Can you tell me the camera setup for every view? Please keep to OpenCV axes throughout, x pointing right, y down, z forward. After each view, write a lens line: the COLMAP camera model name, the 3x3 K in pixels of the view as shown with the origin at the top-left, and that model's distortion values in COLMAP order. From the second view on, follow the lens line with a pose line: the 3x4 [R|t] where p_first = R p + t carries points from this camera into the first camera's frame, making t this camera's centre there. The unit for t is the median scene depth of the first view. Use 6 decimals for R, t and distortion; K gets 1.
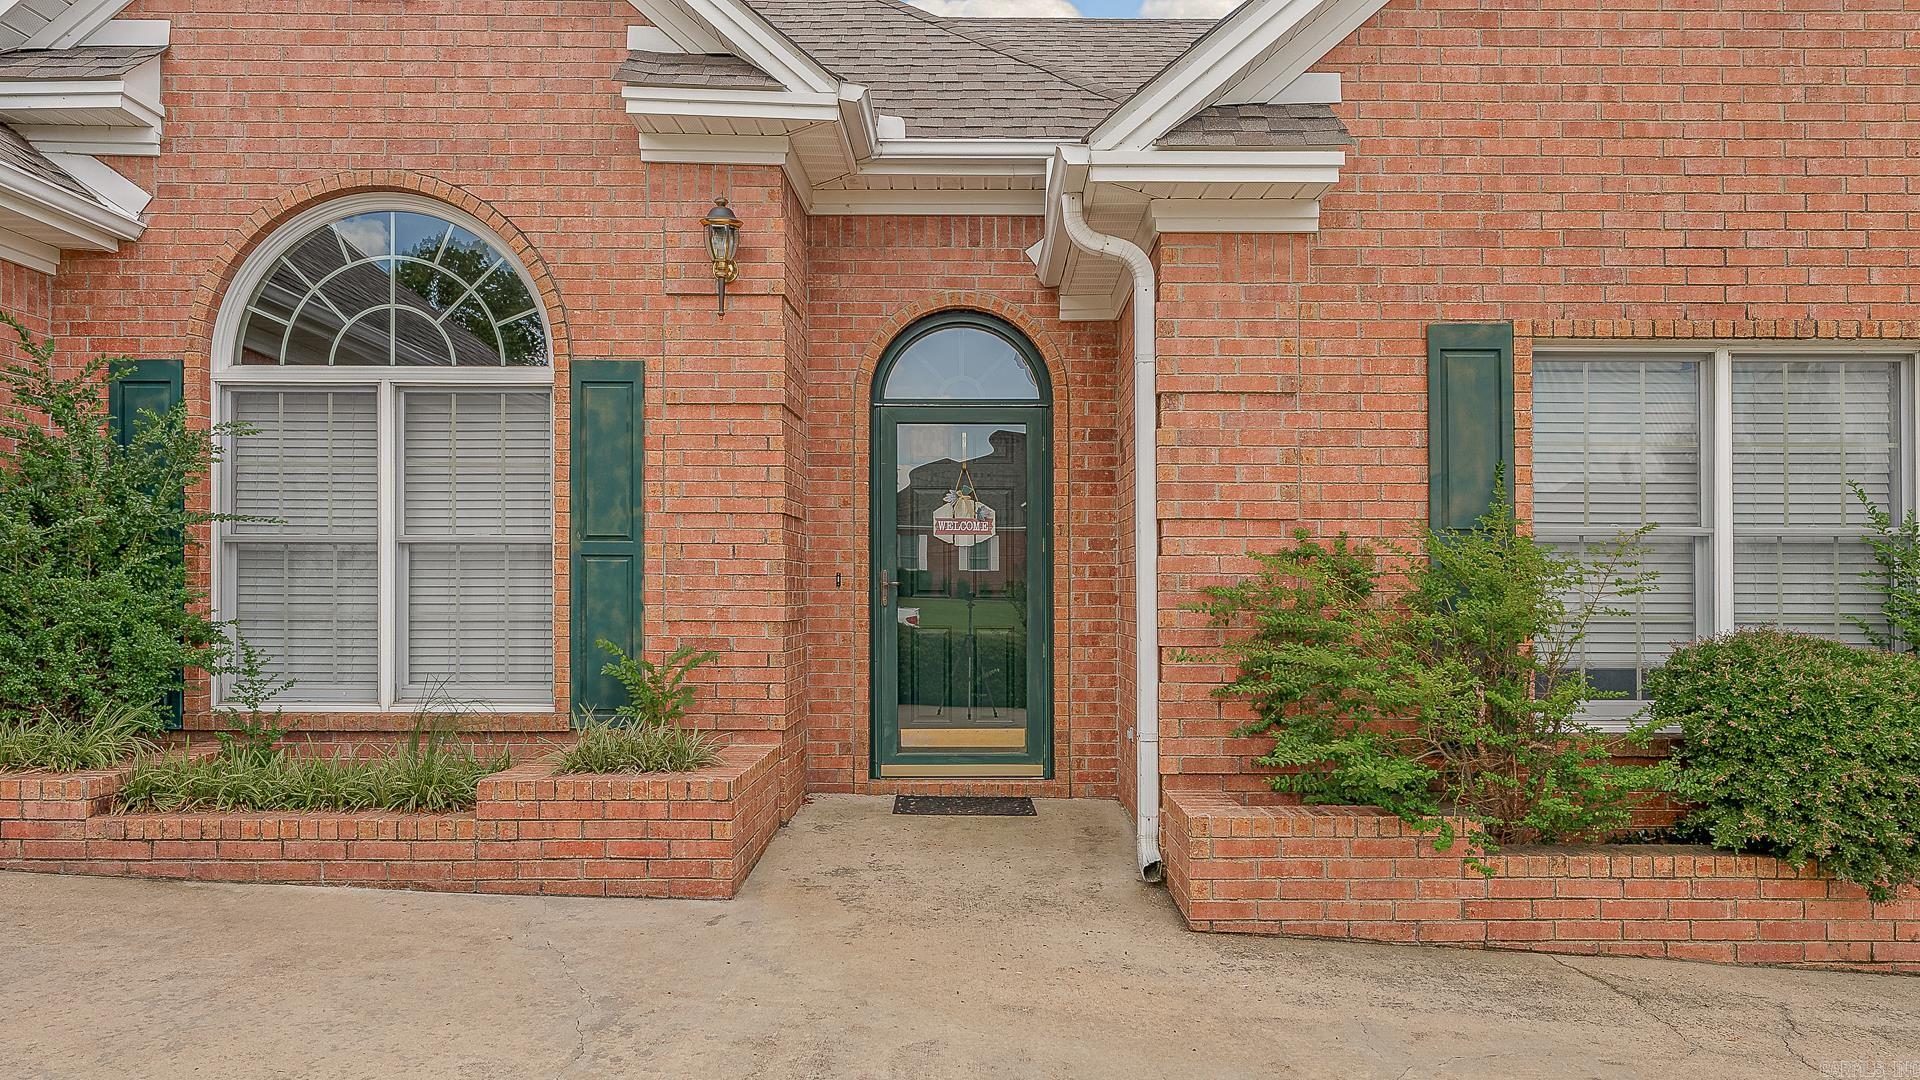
lens RADIAL K [[1363.3, 0, 960.0], [0, 1363.3, 540.0], [0, 0, 1]] dist [0.049012, 0.002479]
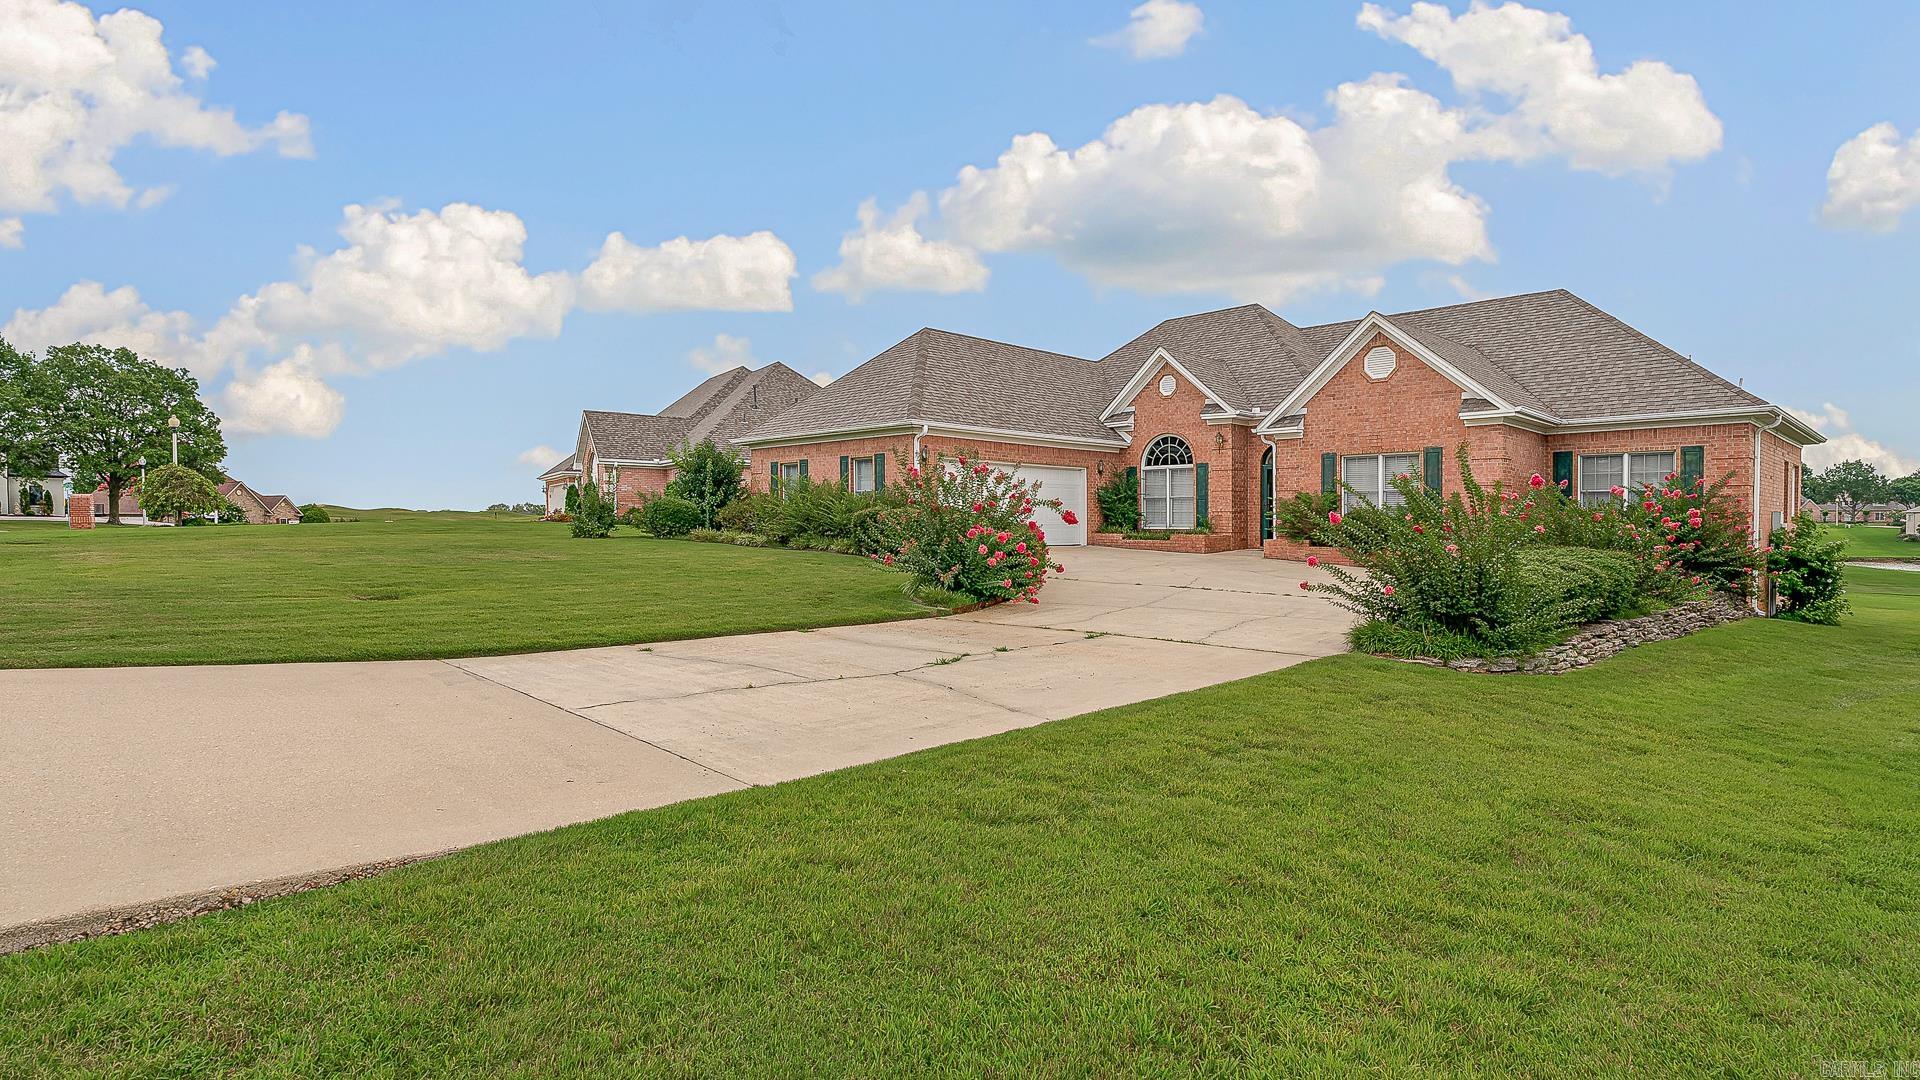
lens RADIAL K [[949.5, 0, 960.0], [0, 949.5, 540.0], [0, 0, 1]] dist [0.000357, 0.000001]
pose [[0.701299, 0.008825, -0.712813, 1.725182], [0.027375, 0.998852, 0.039299, -0.001680], [0.712342, -0.047074, 0.700252, -2.280304]]
